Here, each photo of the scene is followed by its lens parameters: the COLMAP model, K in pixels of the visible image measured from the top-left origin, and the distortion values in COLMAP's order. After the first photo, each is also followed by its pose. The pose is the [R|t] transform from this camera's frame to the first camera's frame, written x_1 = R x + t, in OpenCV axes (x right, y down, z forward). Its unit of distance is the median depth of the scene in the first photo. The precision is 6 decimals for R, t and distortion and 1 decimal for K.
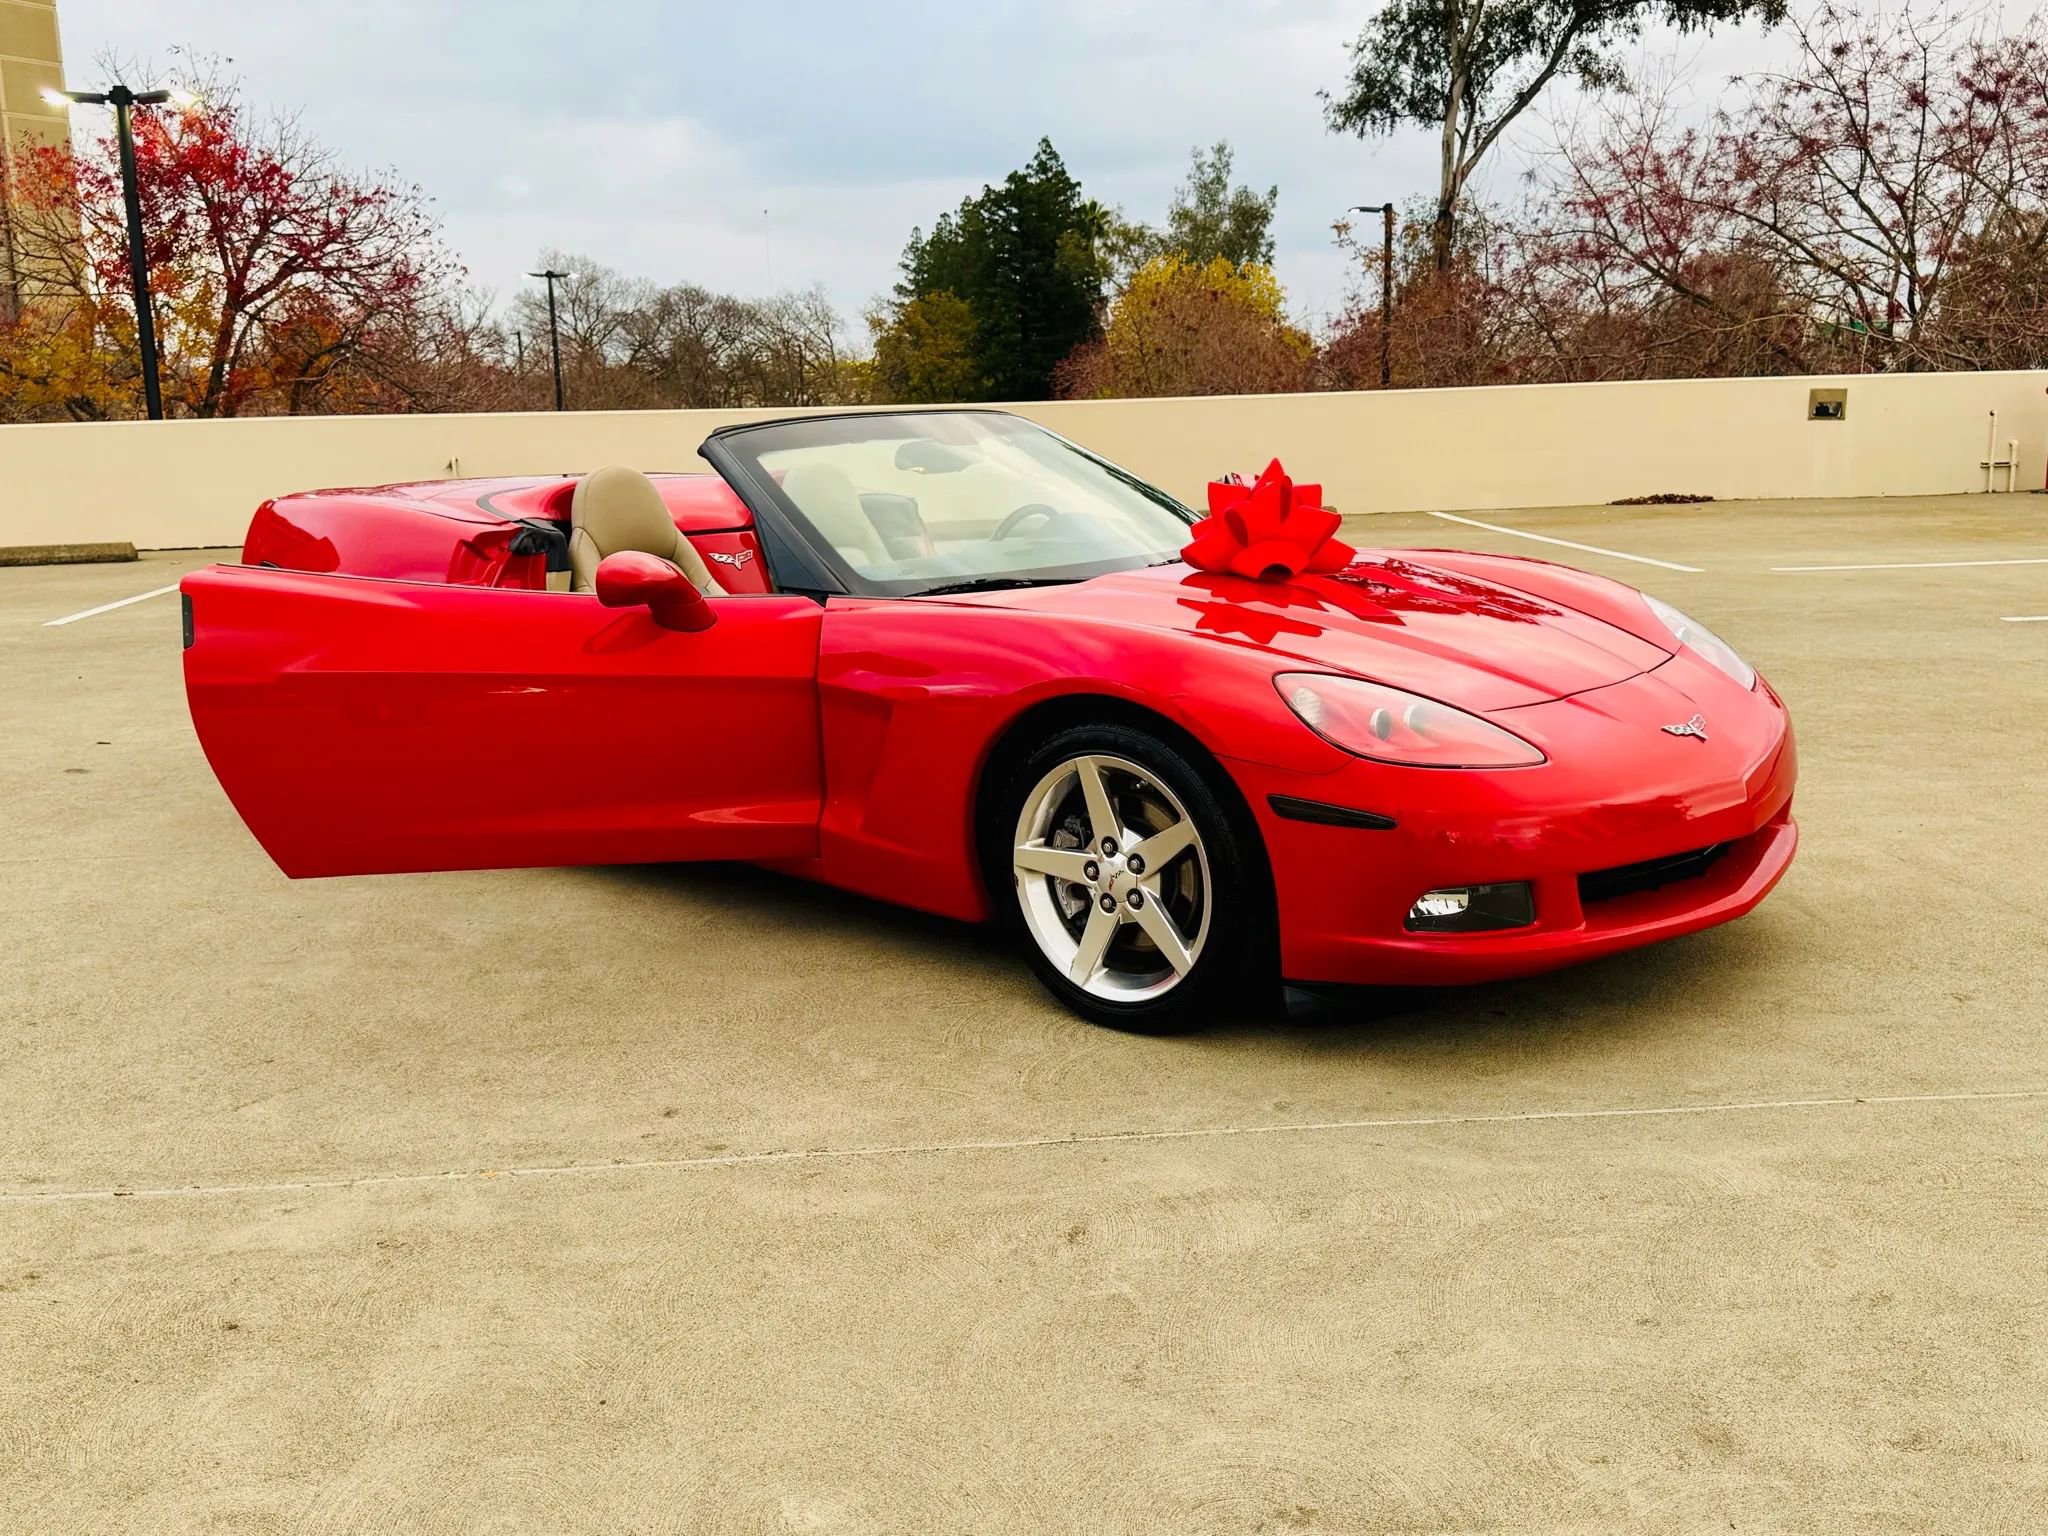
lens RADIAL K [[1921.9, 0, 1024.0], [0, 1921.9, 768.0], [0, 0, 1]] dist [0.159689, -0.317063]
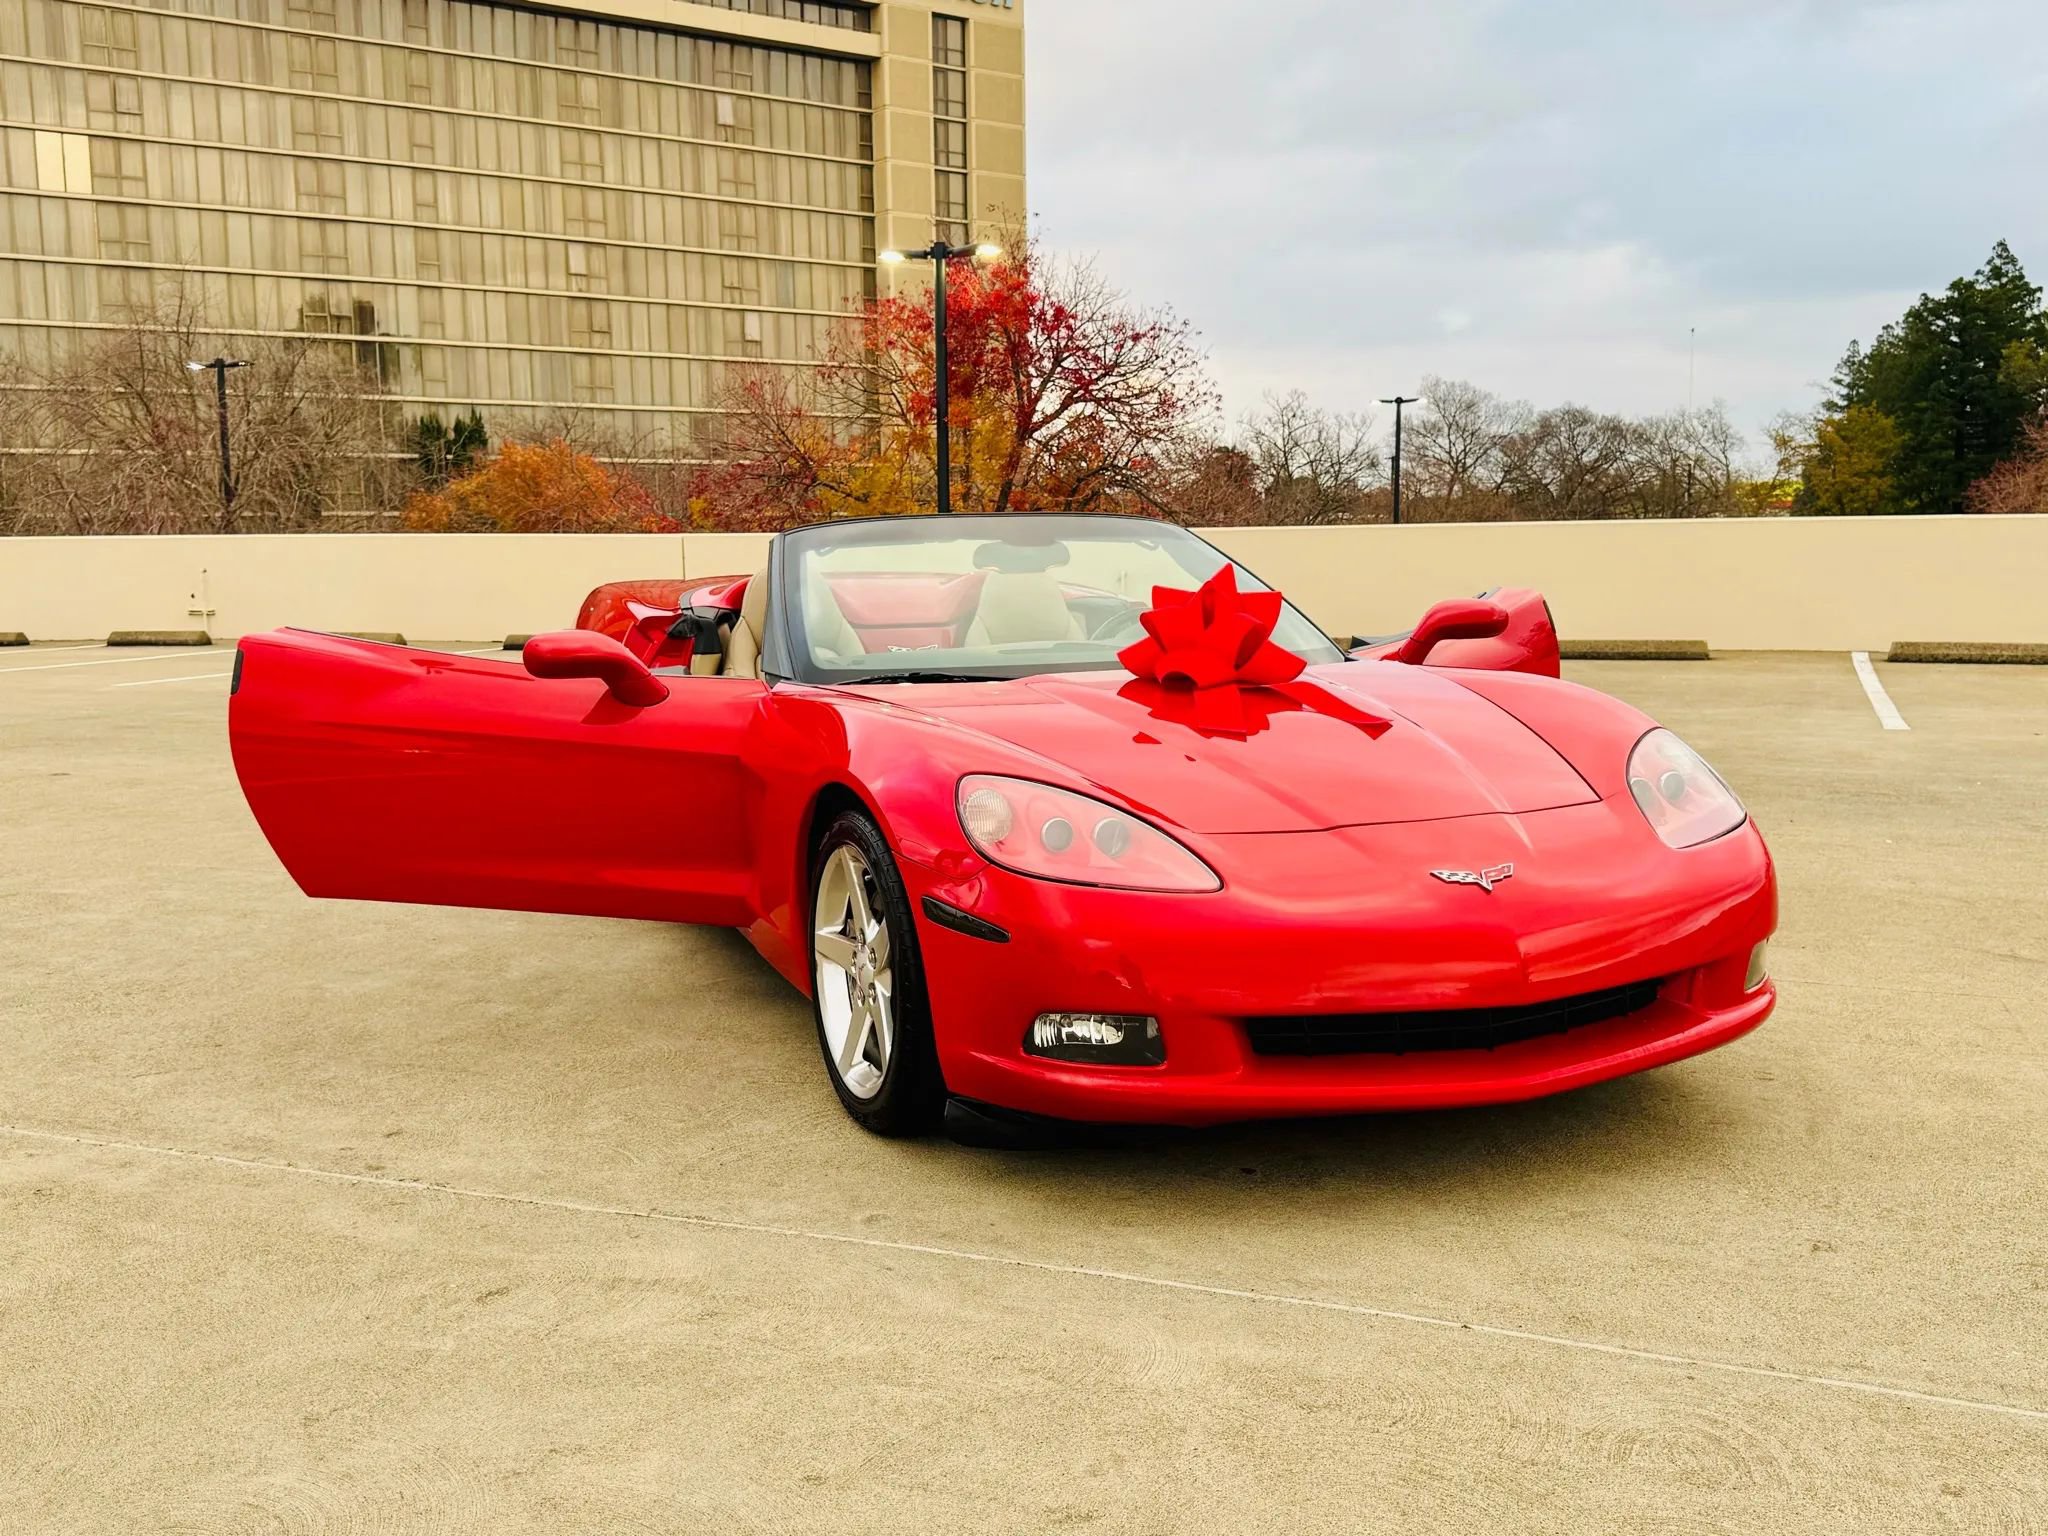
lens RADIAL K [[1921.9, 0, 1024.0], [0, 1921.9, 768.0], [0, 0, 1]] dist [0.159689, -0.317063]
pose [[0.900139, 0.069051, -0.430094, 0.405367], [-0.095166, 0.994678, -0.039477, -0.011851], [0.425080, 0.076465, 0.901920, 0.097754]]
